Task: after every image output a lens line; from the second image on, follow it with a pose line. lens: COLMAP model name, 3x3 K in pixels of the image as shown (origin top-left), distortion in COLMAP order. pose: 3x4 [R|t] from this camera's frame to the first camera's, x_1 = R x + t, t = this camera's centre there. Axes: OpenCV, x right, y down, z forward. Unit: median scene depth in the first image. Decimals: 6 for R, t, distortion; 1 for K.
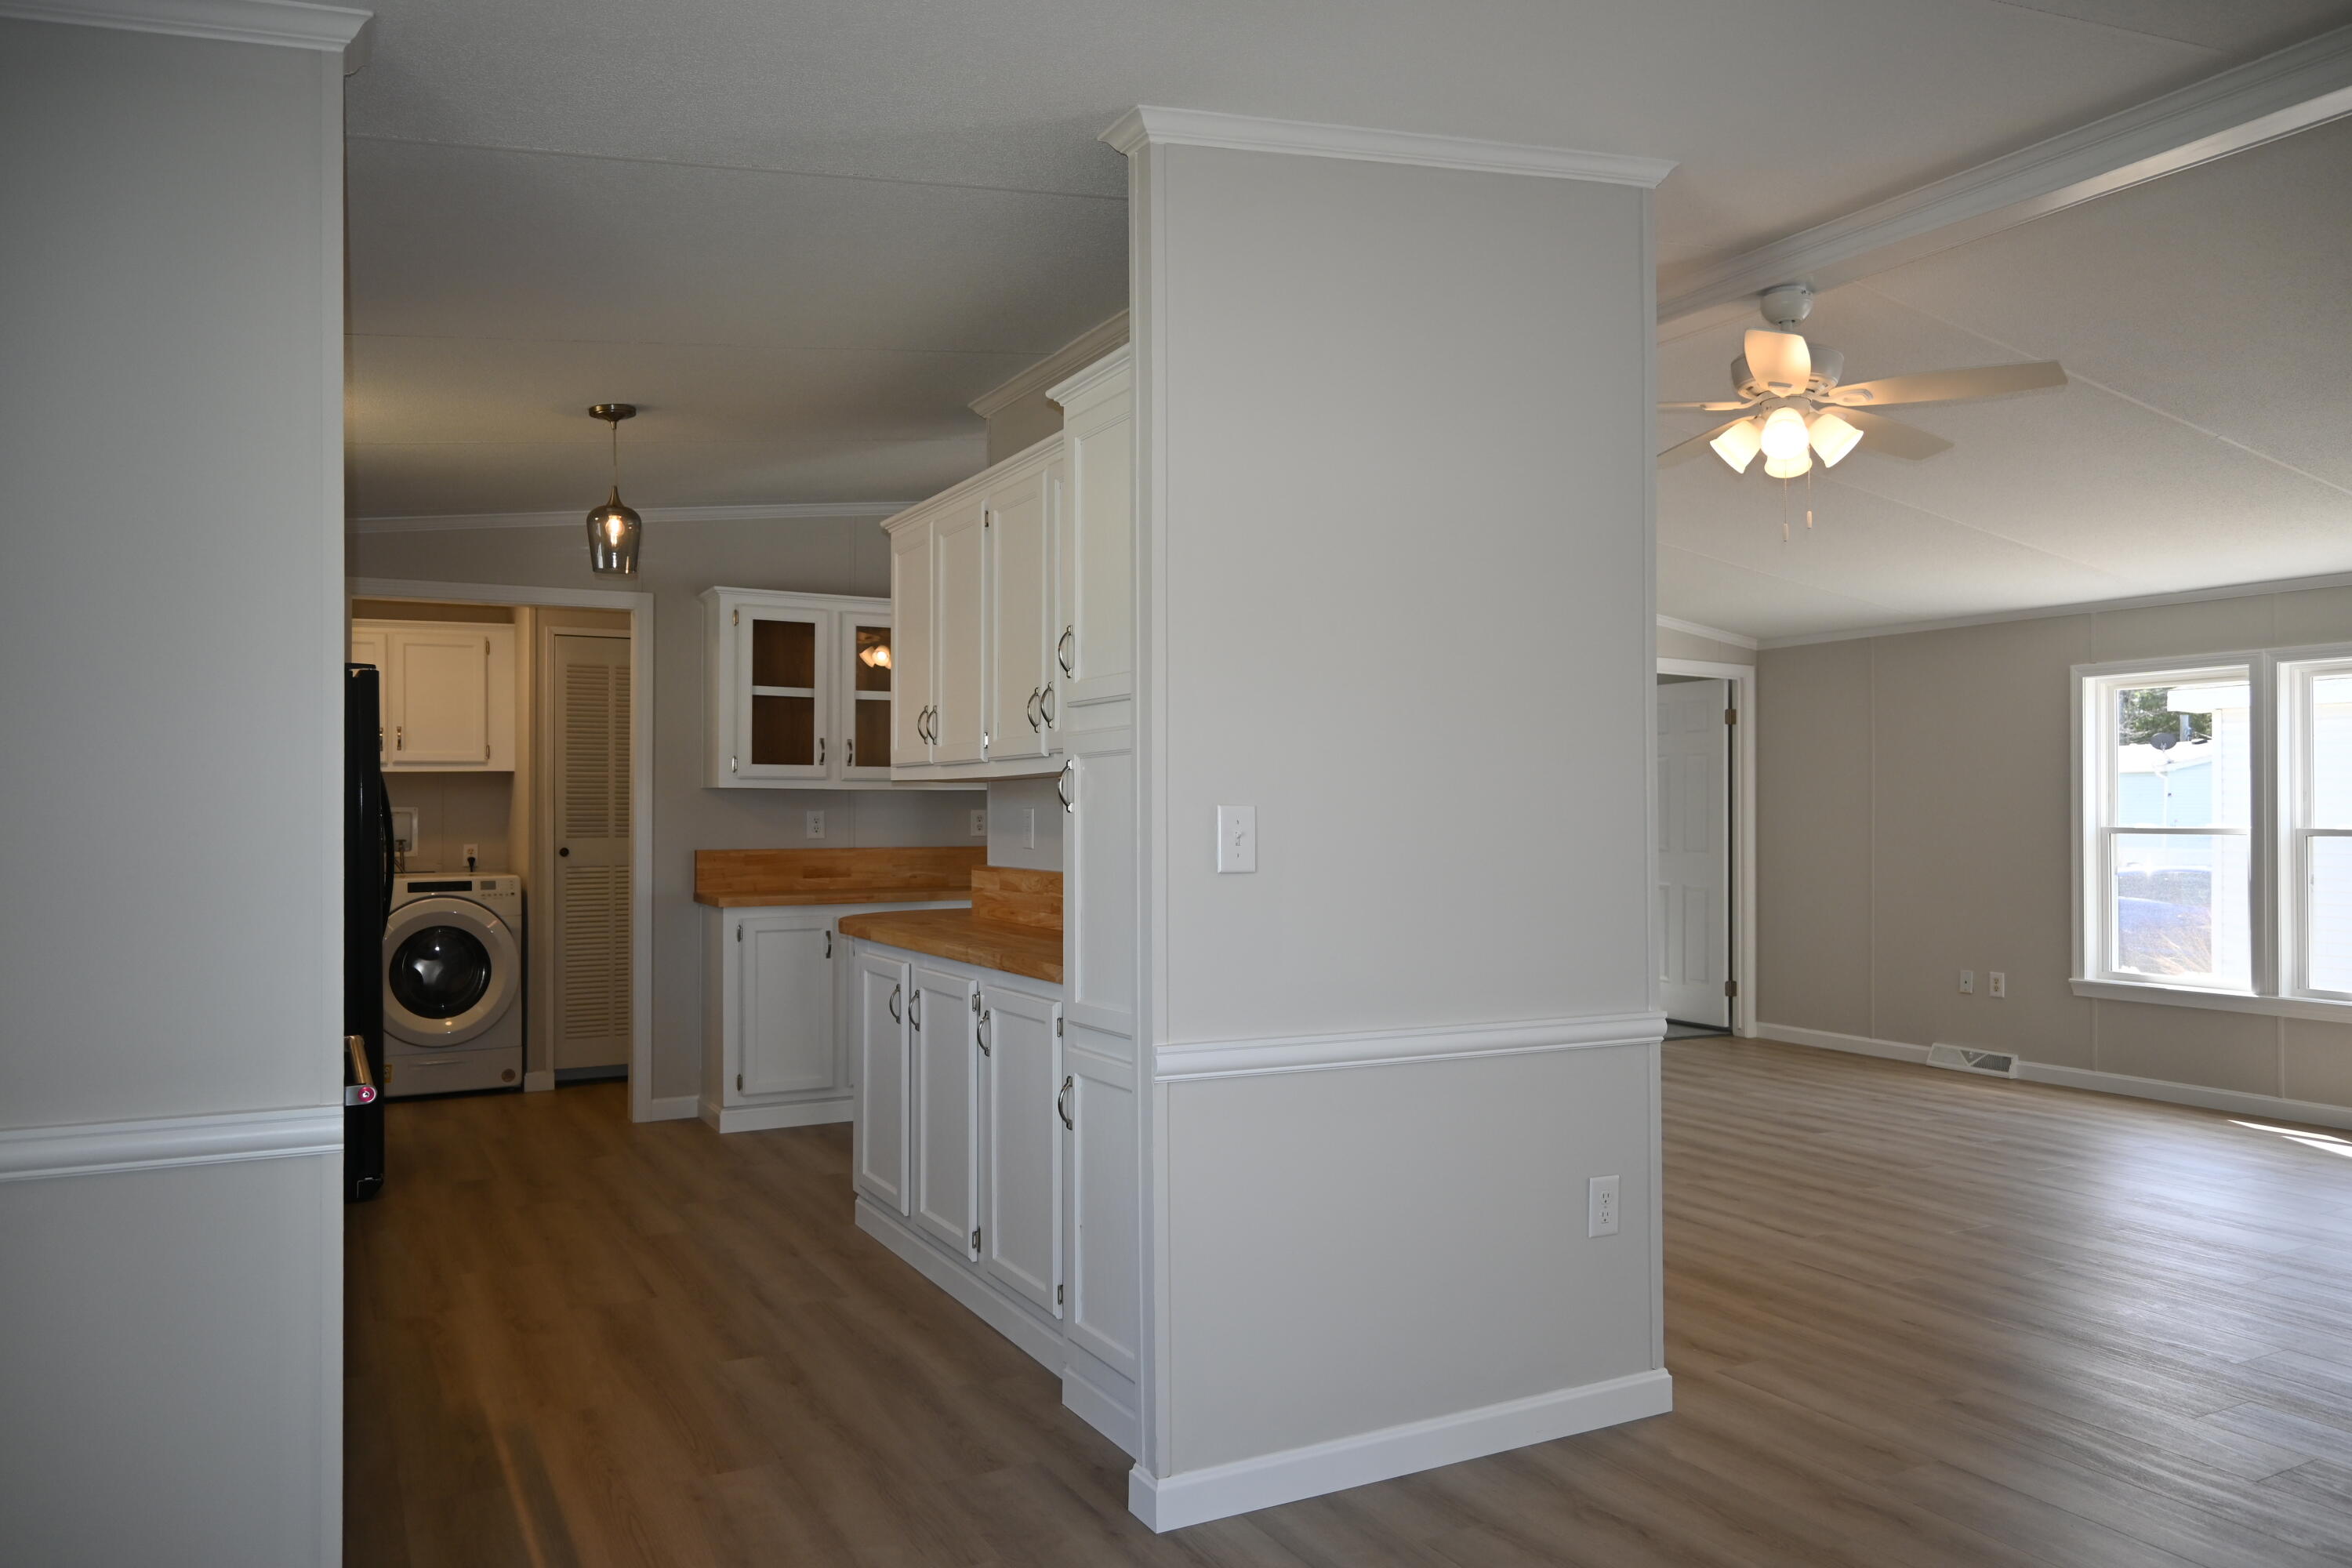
lens RADIAL K [[1605.6, 0, 1175.7], [0, 1605.6, 776.5], [0, 0, 1]] dist [-0.002238, 0.001392]
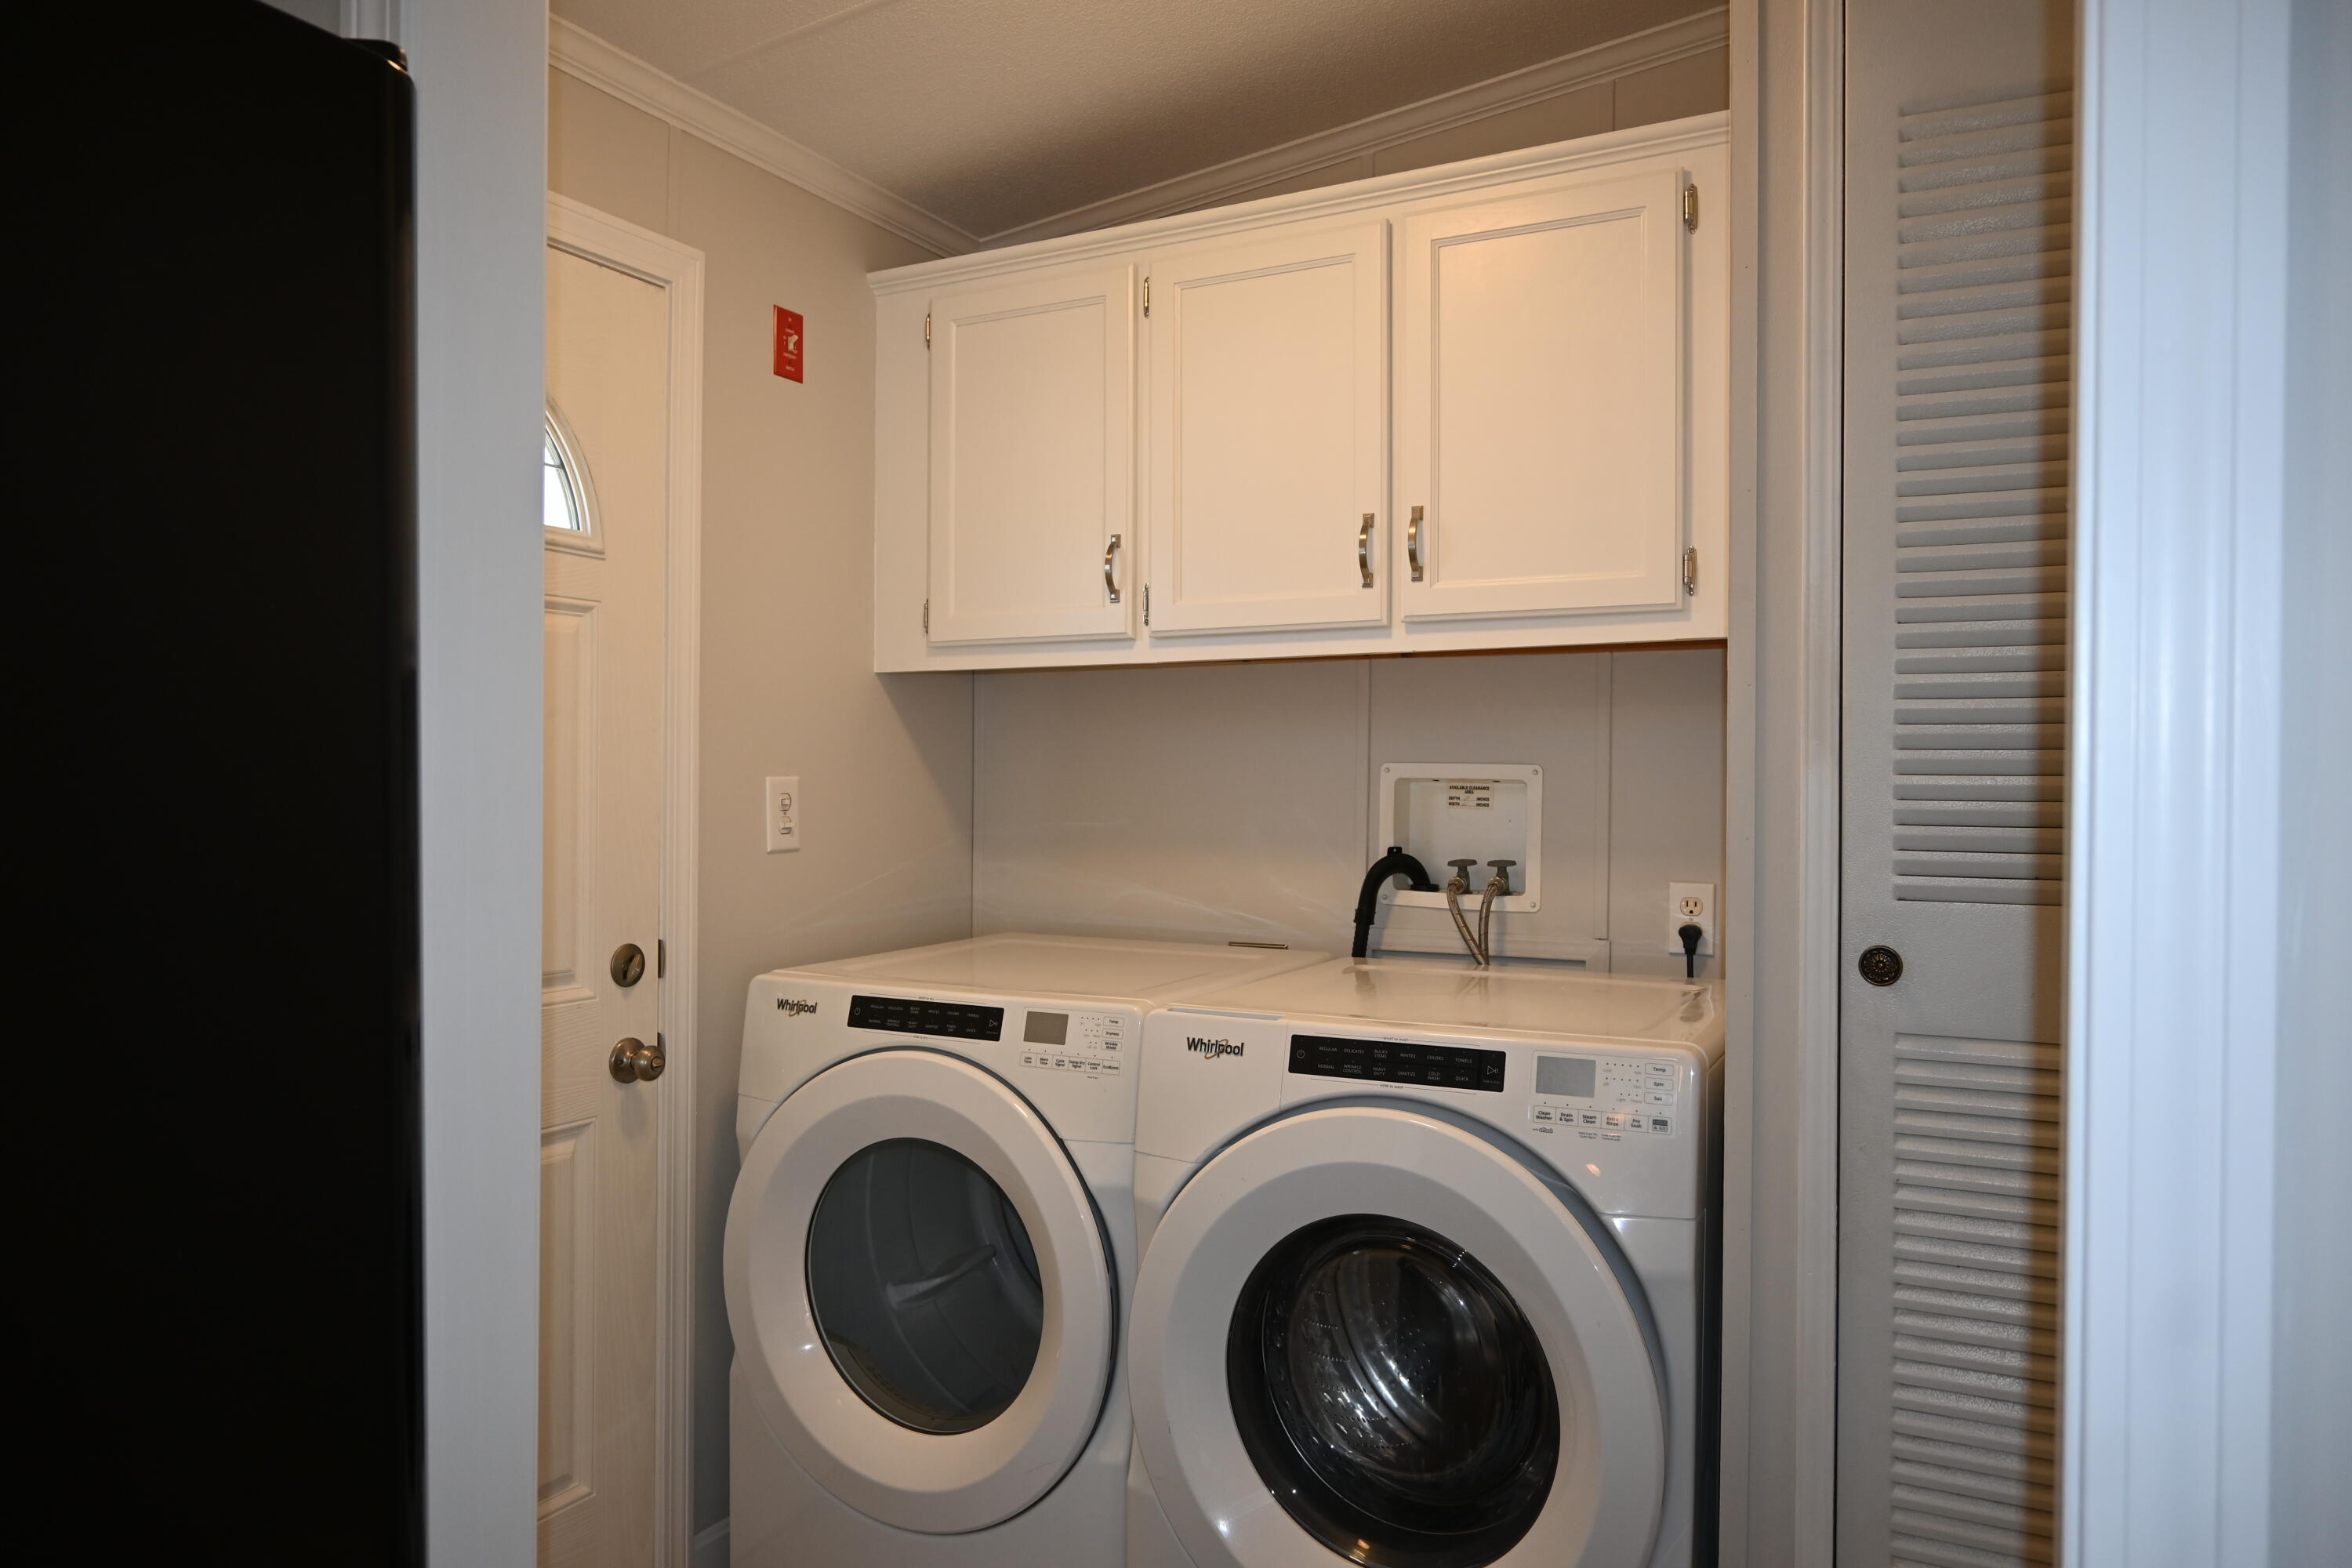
lens RADIAL K [[1605.6, 0, 1175.7], [0, 1605.6, 776.5], [0, 0, 1]] dist [-0.002238, 0.001392]
pose [[0.555629, 0.008271, -0.831389, -0.285878], [0.005362, 0.999894, 0.013530, 0.019946], [0.831413, -0.011975, 0.555526, 0.906942]]
